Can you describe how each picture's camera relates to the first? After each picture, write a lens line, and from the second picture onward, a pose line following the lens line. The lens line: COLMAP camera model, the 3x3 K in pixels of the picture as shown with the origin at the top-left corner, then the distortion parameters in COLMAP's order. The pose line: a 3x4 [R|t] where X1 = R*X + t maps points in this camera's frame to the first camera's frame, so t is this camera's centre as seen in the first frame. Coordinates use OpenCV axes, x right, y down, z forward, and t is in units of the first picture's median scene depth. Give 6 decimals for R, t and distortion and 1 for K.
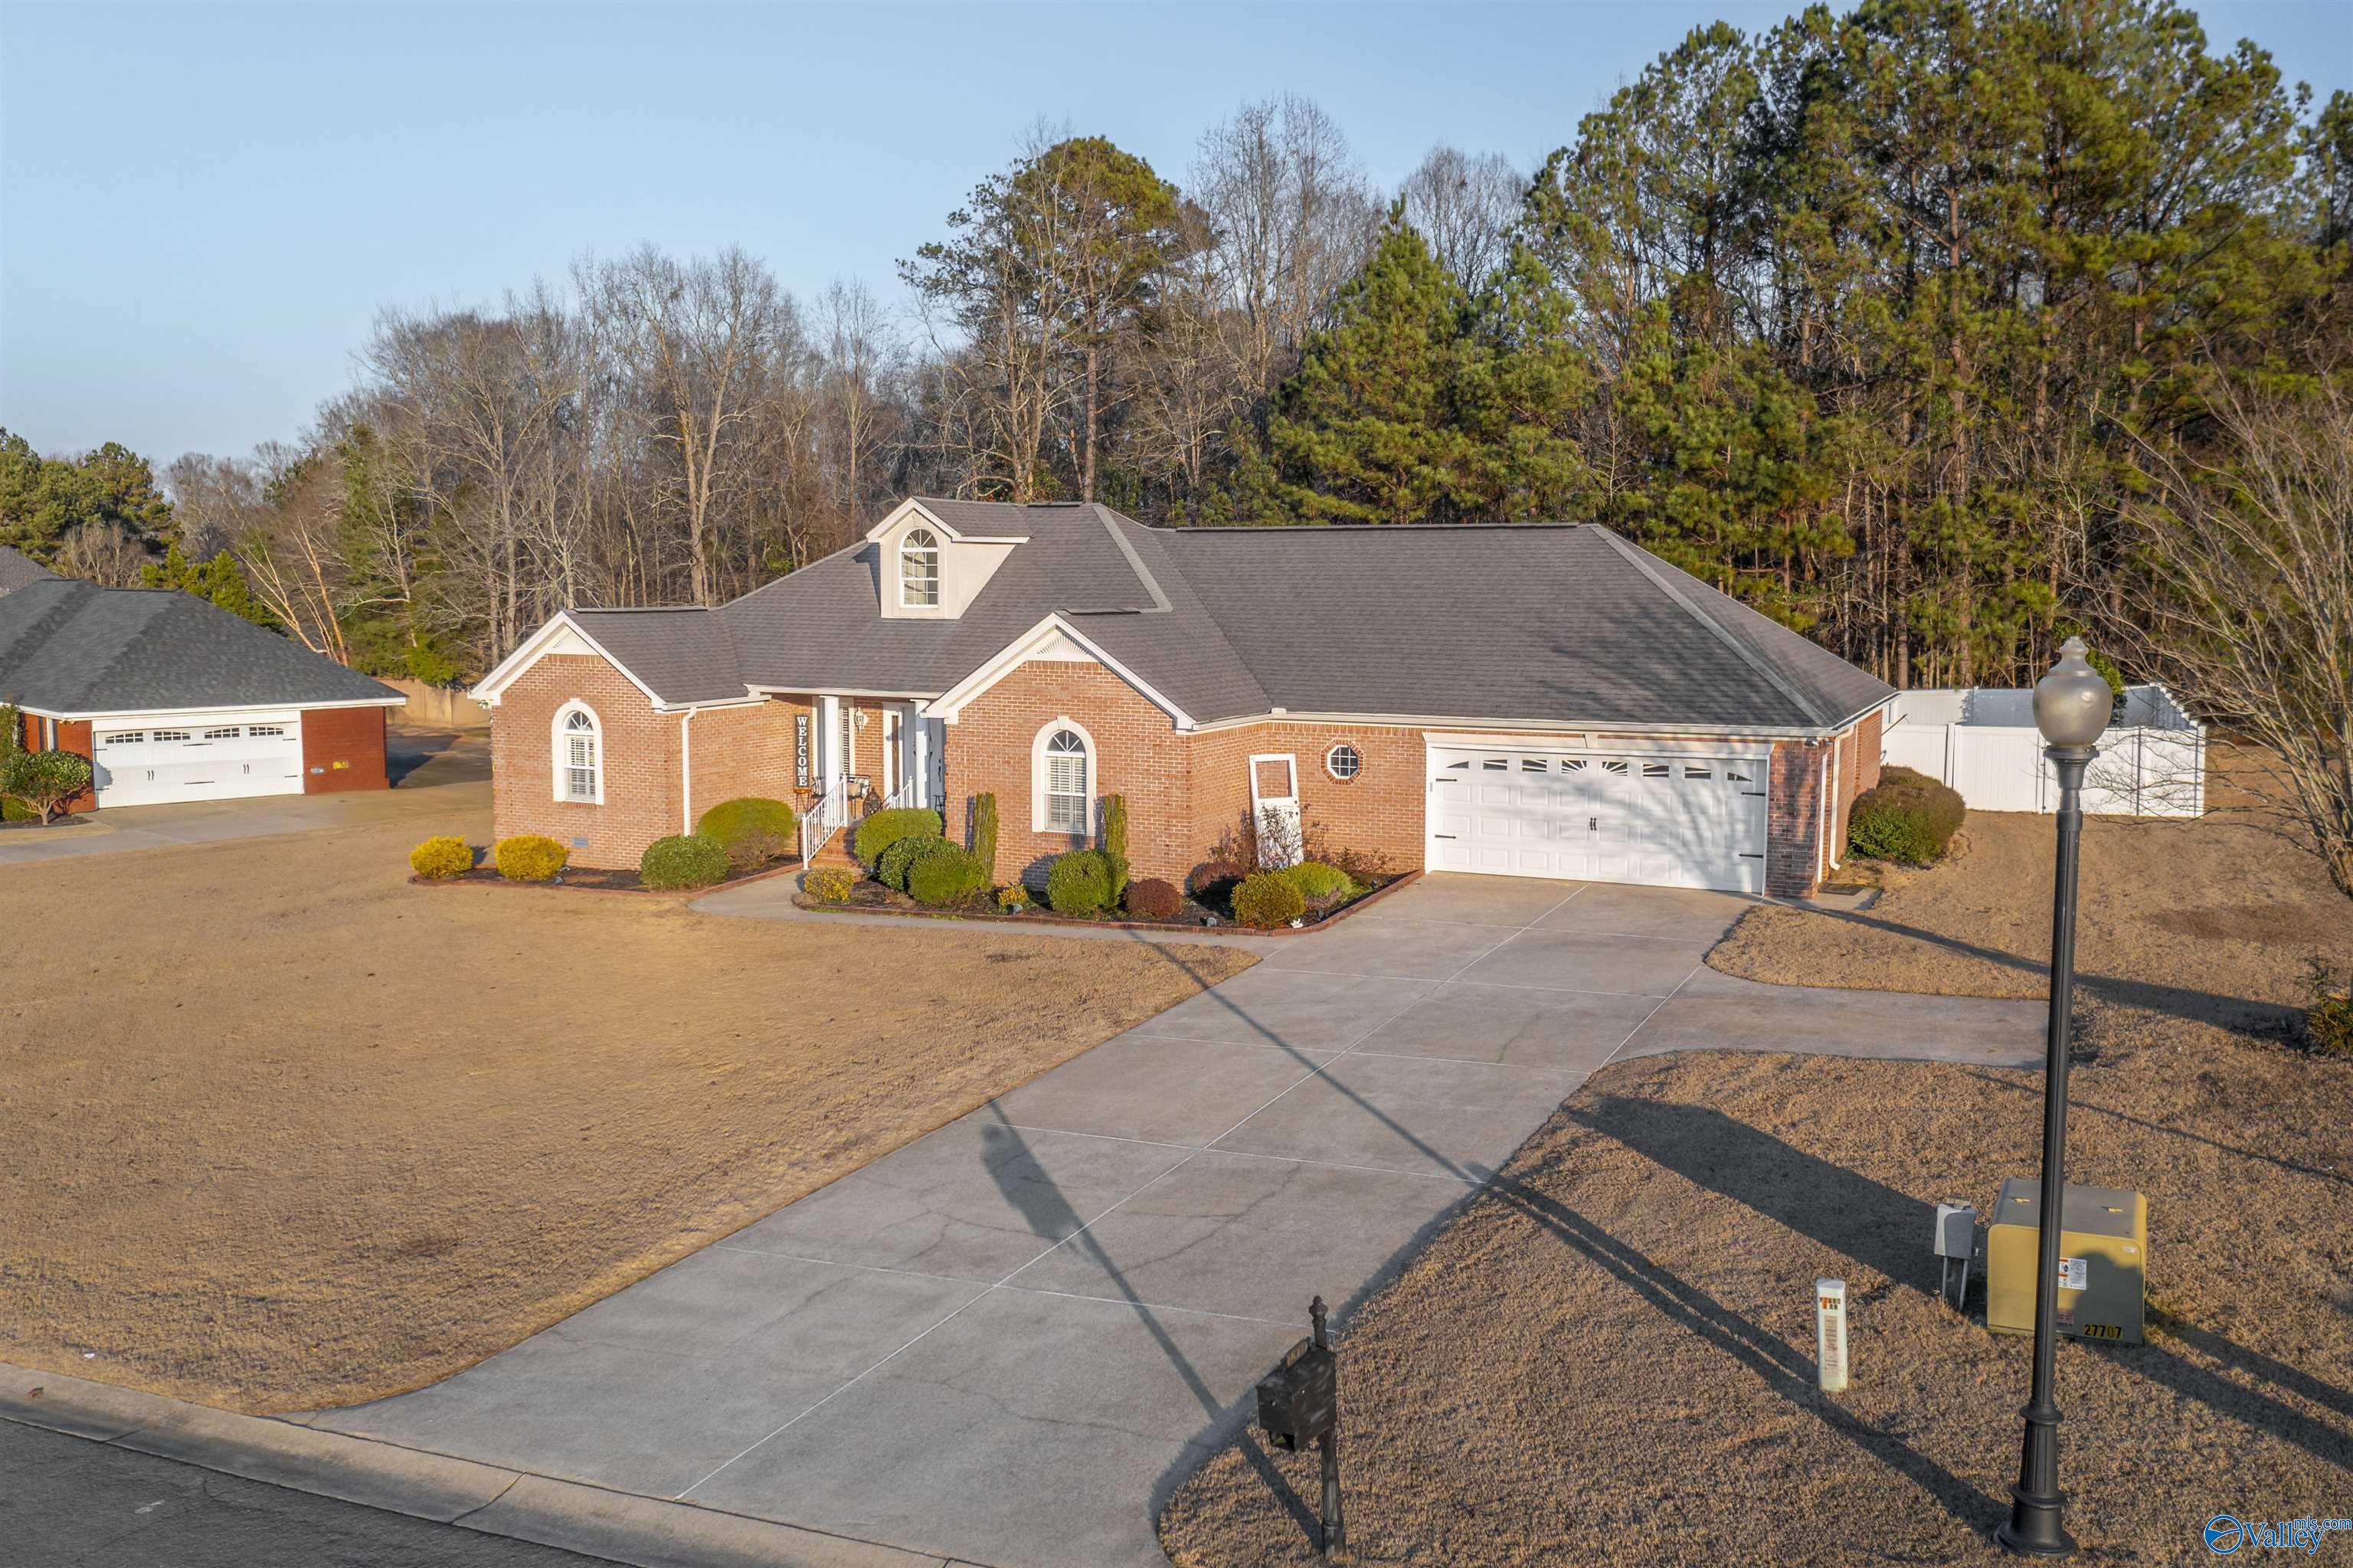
lens RADIAL K [[1908.0, 0, 1136.0], [0, 1908.0, 781.2], [0, 0, 1]] dist [0.002277, 0.005416]
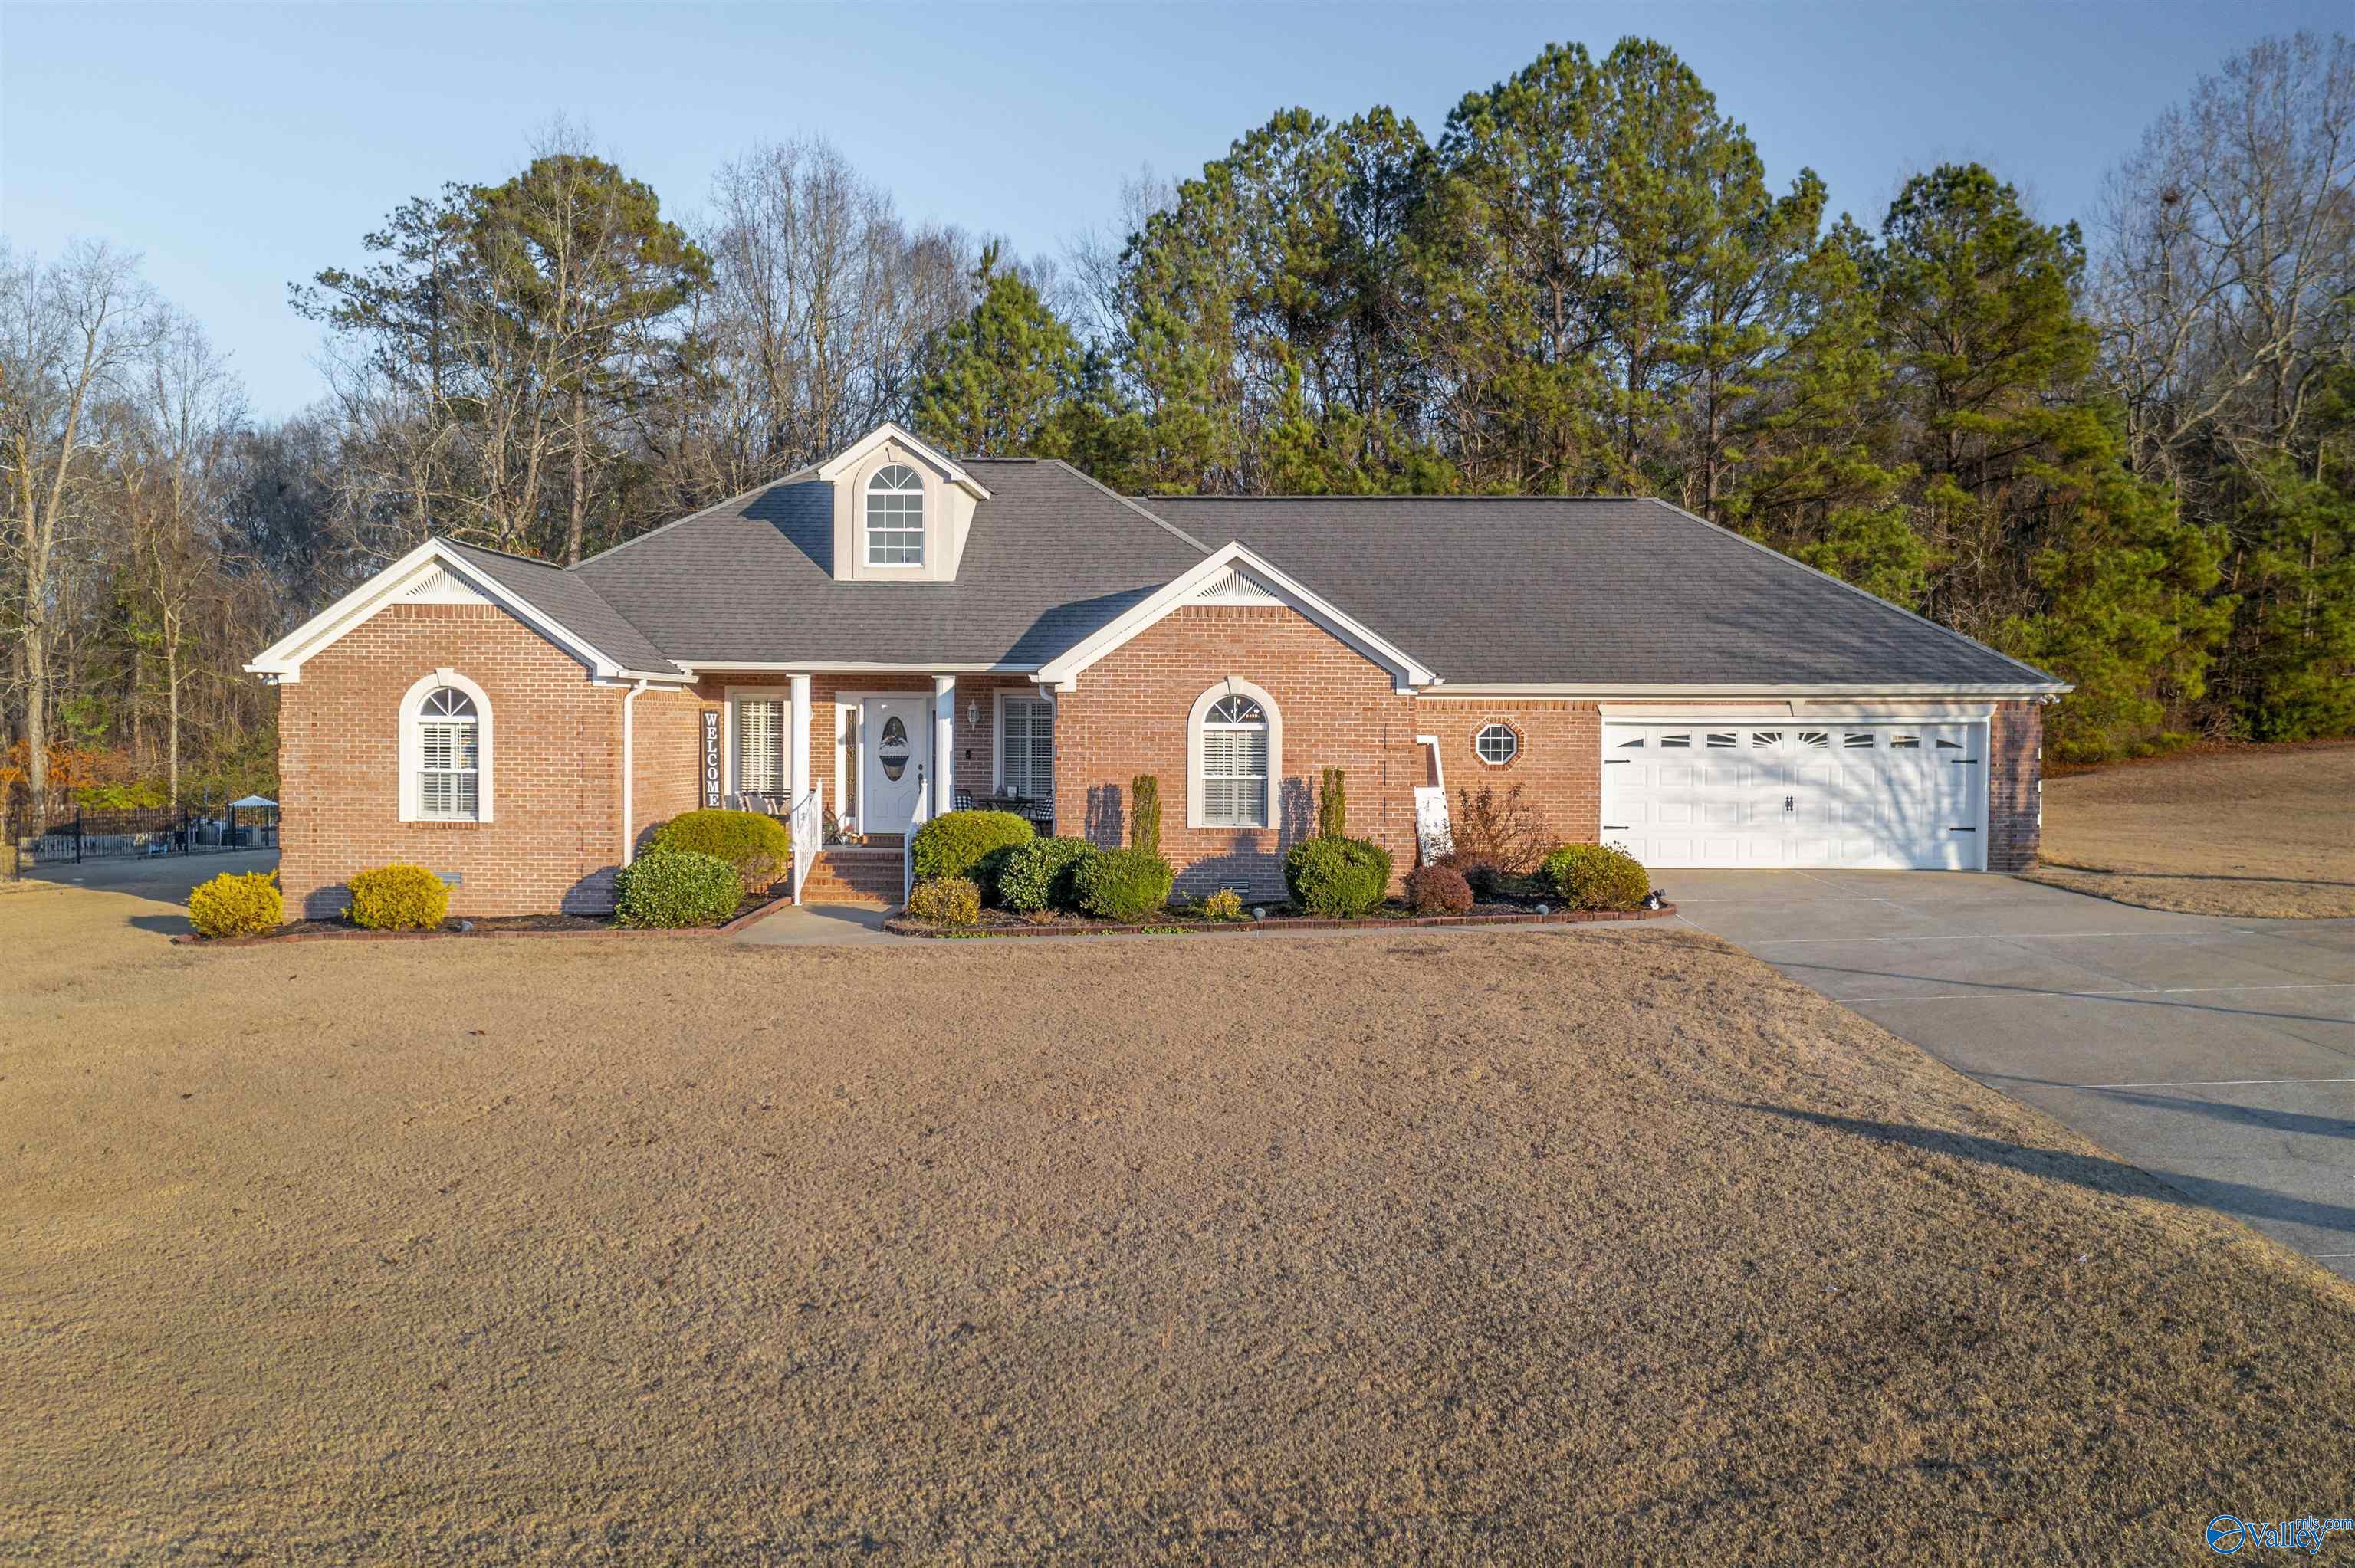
lens RADIAL K [[1900.8, 0, 1215.6], [0, 1900.8, 803.4], [0, 0, 1]] dist [-0.004312, -0.002103]
pose [[0.903199, -0.010519, 0.429093, -0.337046], [0.040299, 0.997362, -0.060376, 0.057132], [-0.427325, 0.071823, 0.901240, 0.272449]]
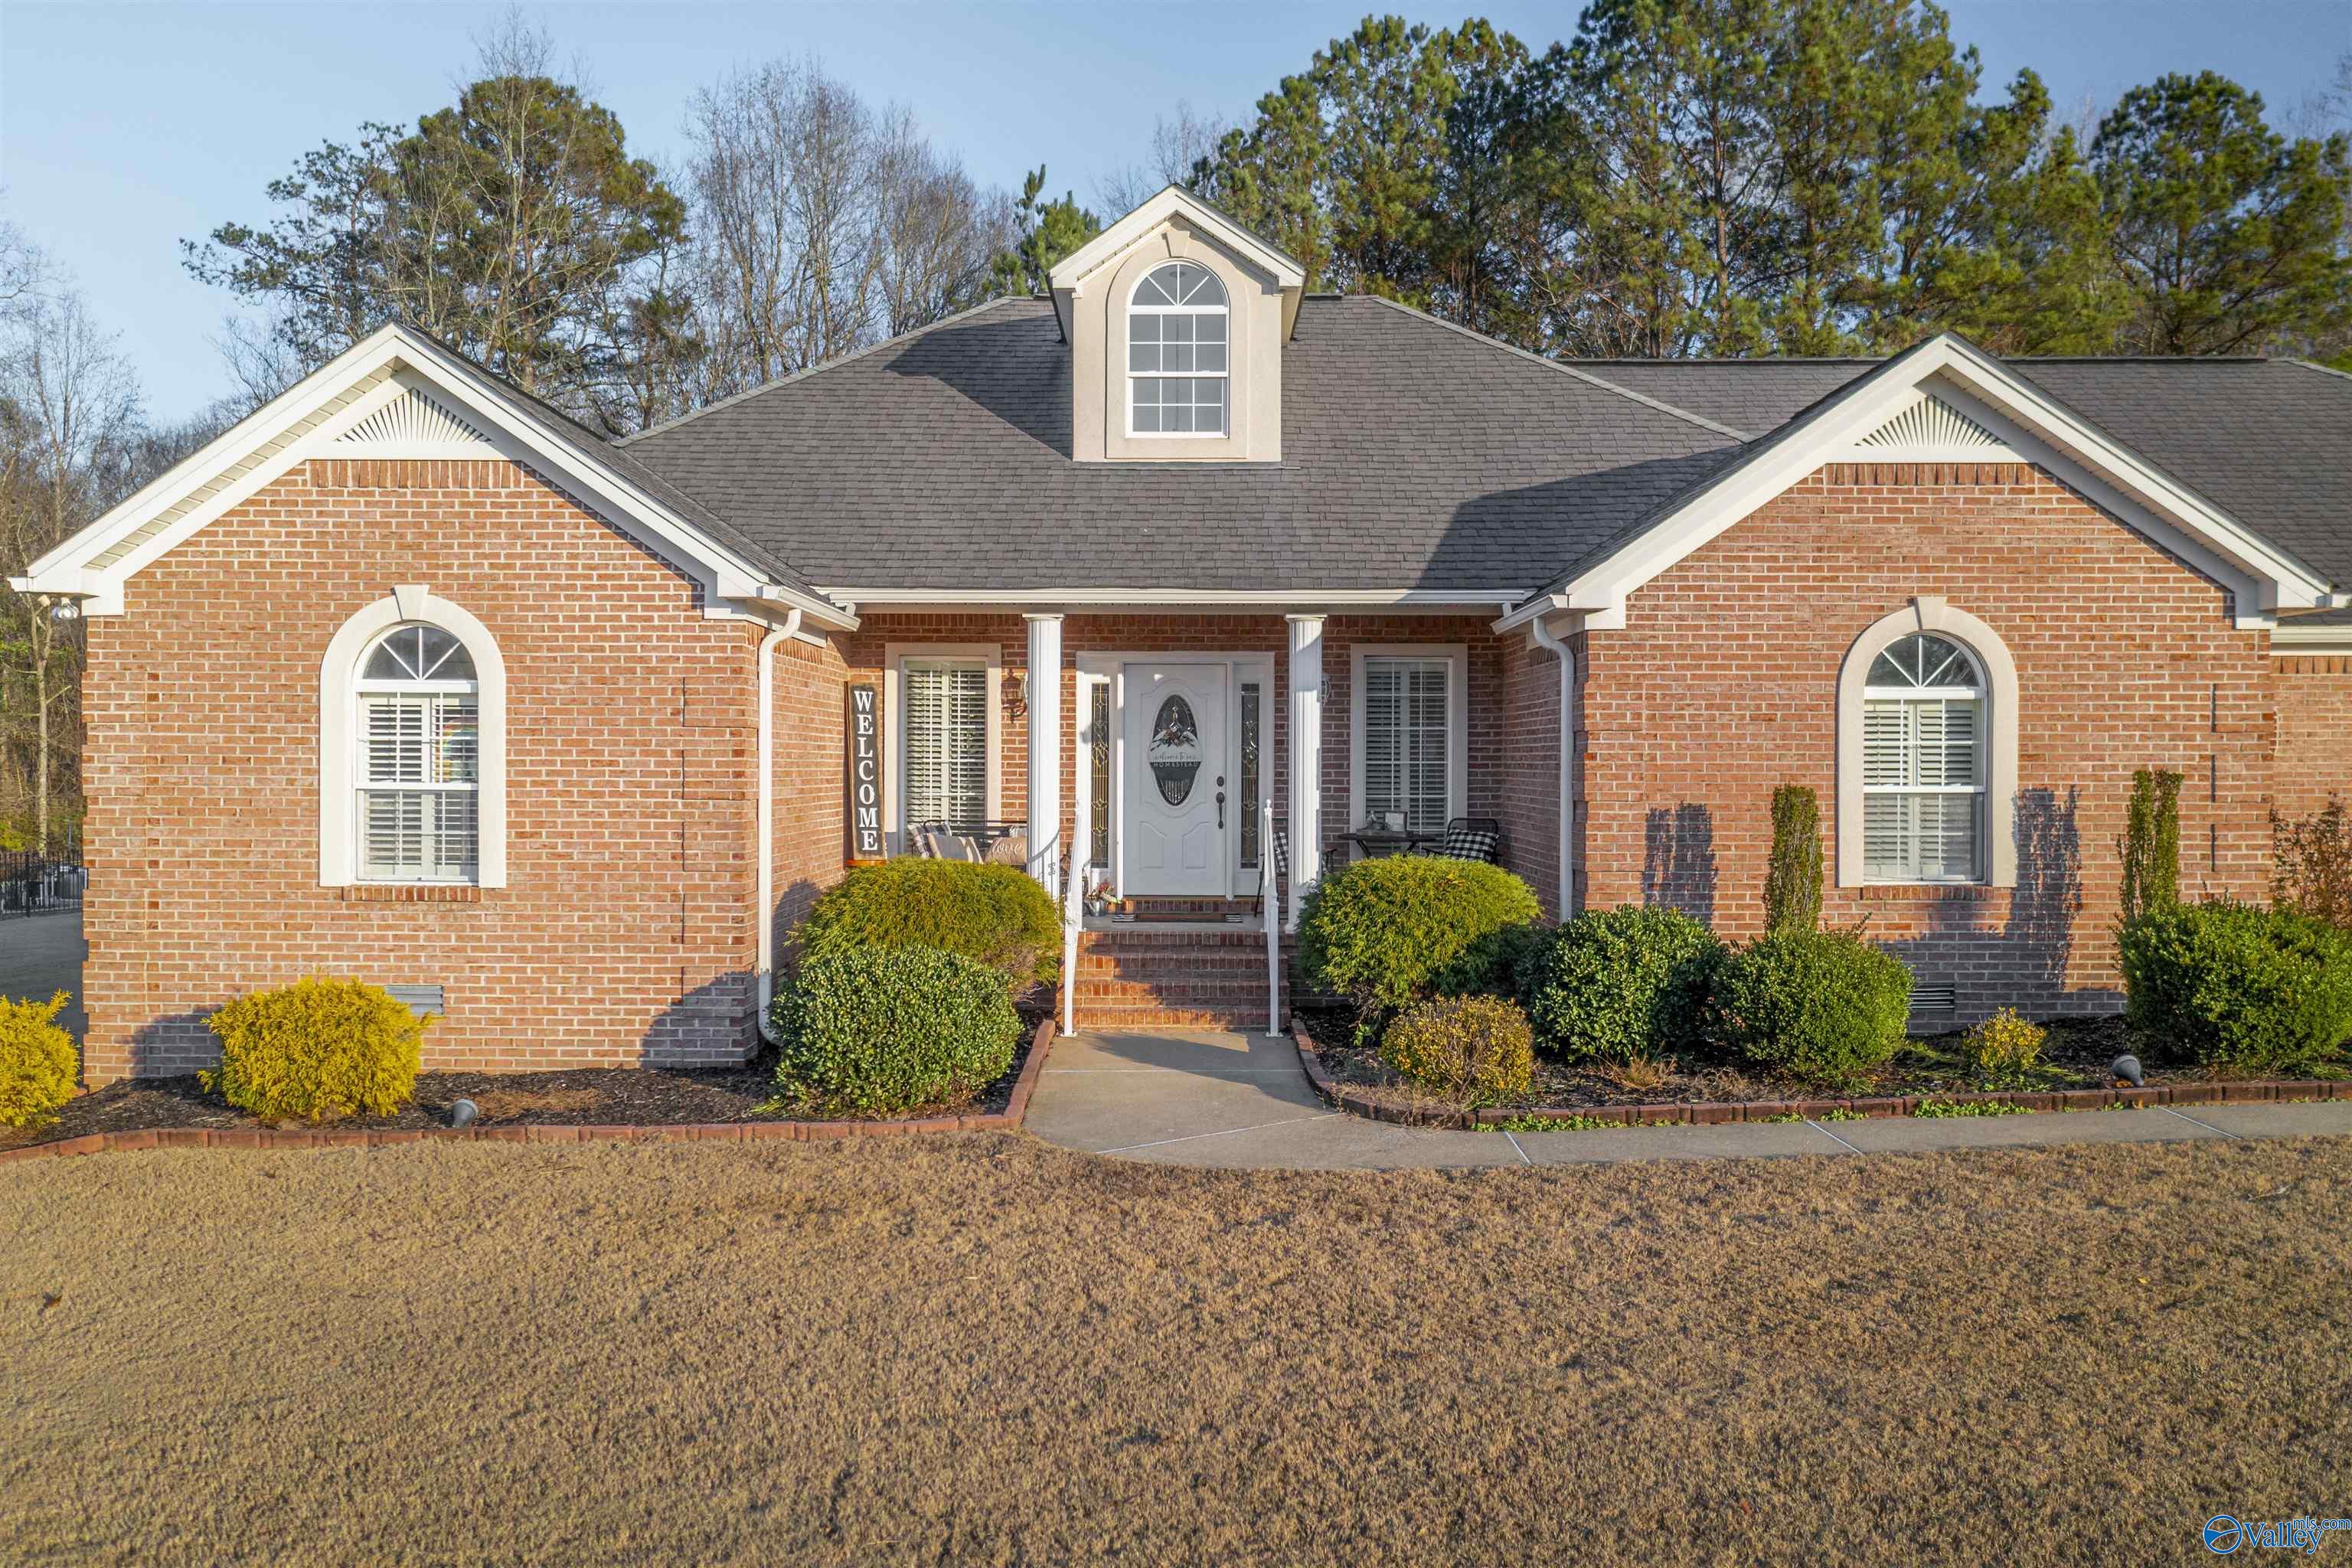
lens RADIAL K [[1908.3, 0, 1176.0], [0, 1908.3, 784.0], [0, 0, 1]] dist [-0.004195, 0.000653]
pose [[0.893397, -0.004052, 0.449249, -0.325913], [0.049269, 0.994812, -0.089005, 0.030545], [-0.446558, 0.101650, 0.888962, 0.632602]]
